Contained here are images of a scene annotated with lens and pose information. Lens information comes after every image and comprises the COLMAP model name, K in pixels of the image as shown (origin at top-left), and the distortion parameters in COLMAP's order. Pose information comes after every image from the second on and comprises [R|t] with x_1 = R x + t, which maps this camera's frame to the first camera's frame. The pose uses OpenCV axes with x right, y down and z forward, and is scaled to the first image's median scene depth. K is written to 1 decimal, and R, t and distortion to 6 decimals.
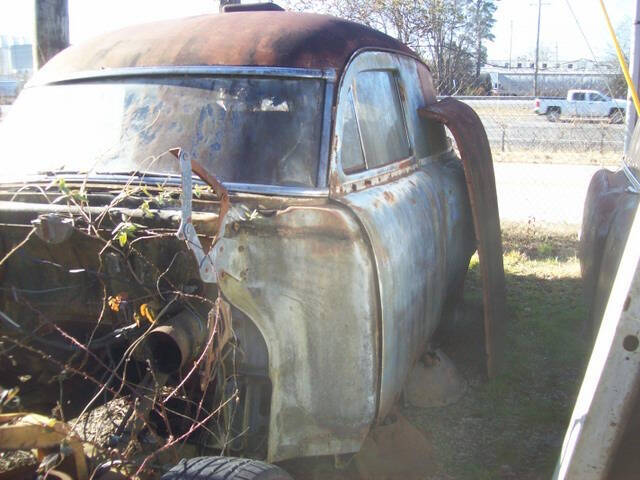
lens RADIAL K [[682.3, 0, 316.8], [0, 682.3, 238.7], [0, 0, 1]] dist [-0.120073, 0.000000]
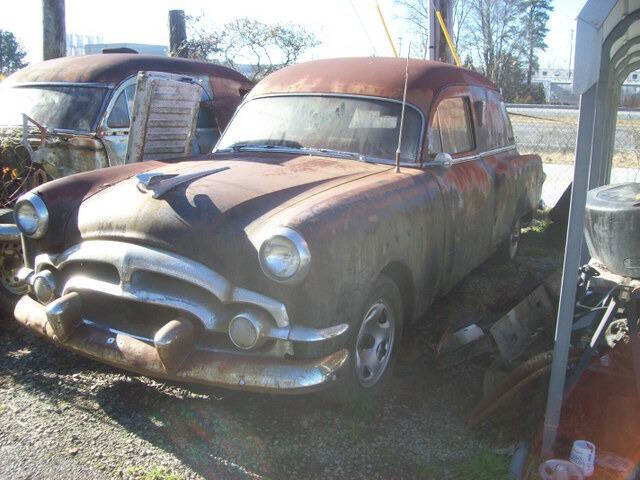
lens RADIAL K [[682.3, 0, 320.0], [0, 682.3, 241.4], [0, 0, 1]] dist [-0.120073, 0.000000]
pose [[0.995531, 0.038556, -0.086208, 1.059702], [-0.038742, 0.999249, -0.000479, 0.293663], [0.086125, 0.003817, 0.996277, -1.360585]]
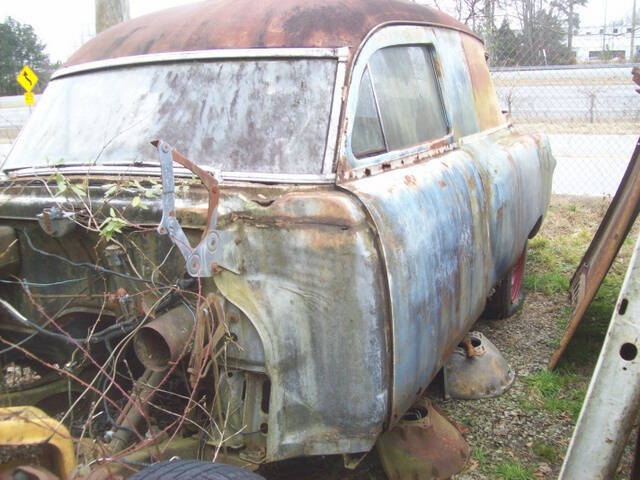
lens RADIAL K [[682.3, 0, 317.5], [0, 682.3, 240.0], [0, 0, 1]] dist [-0.120073, 0.000000]
pose [[0.991328, -0.010691, -0.130977, 0.117976], [0.015371, 0.999277, 0.034768, -0.016579], [0.130511, -0.036480, 0.990776, 0.057624]]
